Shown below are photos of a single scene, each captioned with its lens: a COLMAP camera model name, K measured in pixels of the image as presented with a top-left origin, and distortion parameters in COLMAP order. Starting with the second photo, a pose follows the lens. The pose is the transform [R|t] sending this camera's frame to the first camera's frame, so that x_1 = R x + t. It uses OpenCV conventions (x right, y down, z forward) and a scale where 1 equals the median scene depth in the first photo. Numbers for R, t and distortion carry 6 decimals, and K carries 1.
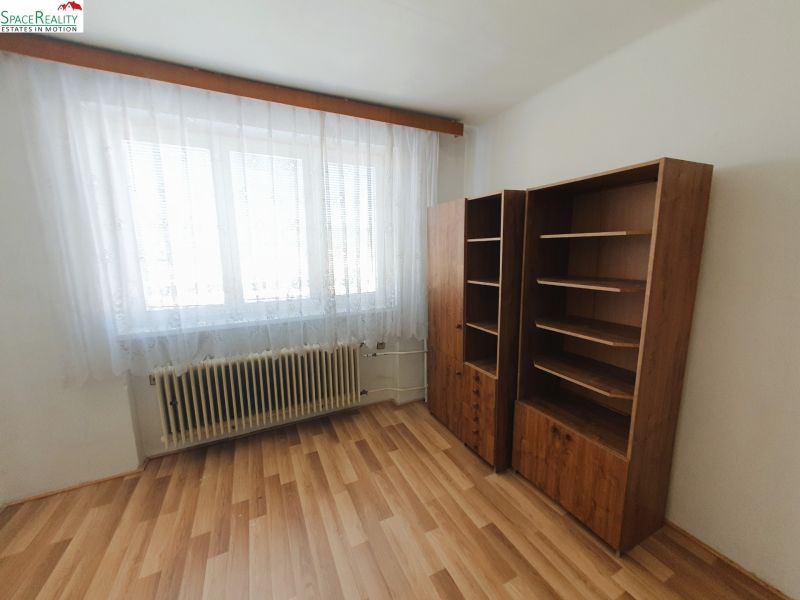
lens RADIAL K [[314.3, 0, 397.4], [0, 314.3, 298.3], [0, 0, 1]] dist [0.002277, 0.000295]
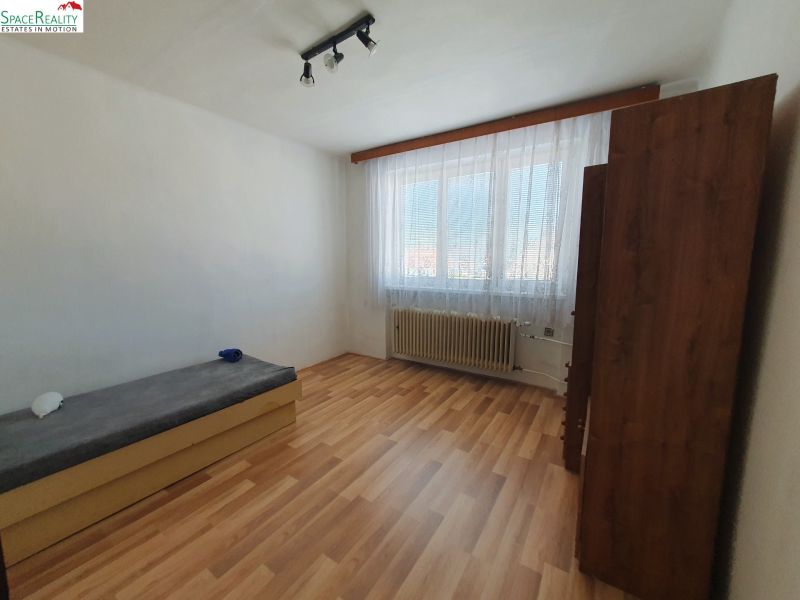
lens RADIAL K [[314.3, 0, 397.4], [0, 314.3, 298.3], [0, 0, 1]] dist [0.002277, 0.000295]
pose [[0.520402, 0.122302, -0.845118, 0.797273], [-0.136797, 0.988849, 0.058866, 0.064486], [0.842893, 0.084975, 0.531329, 0.030126]]
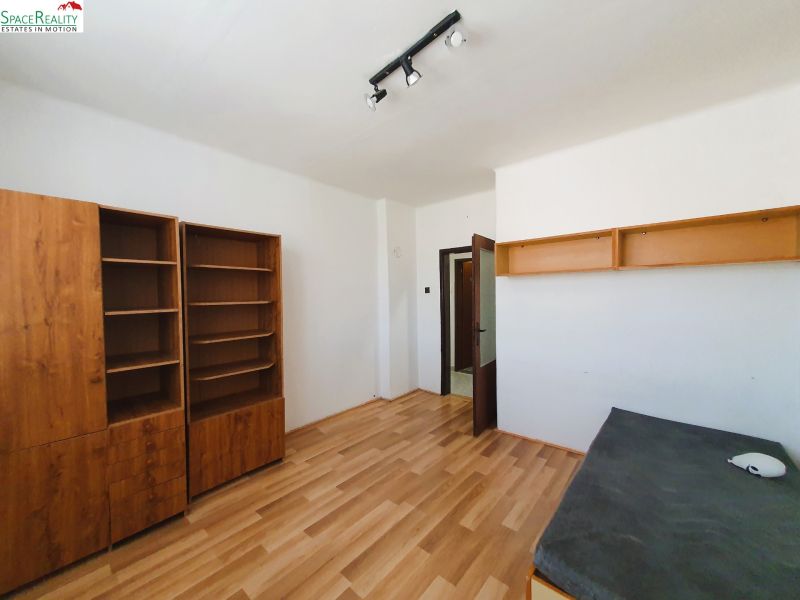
lens RADIAL K [[314.3, 0, 397.4], [0, 314.3, 298.3], [0, 0, 1]] dist [0.002277, 0.000295]
pose [[-0.407183, 0.004591, 0.913335, -0.790345], [0.152871, 0.986223, 0.063195, -0.033134], [-0.900462, 0.165355, -0.402275, 0.722916]]
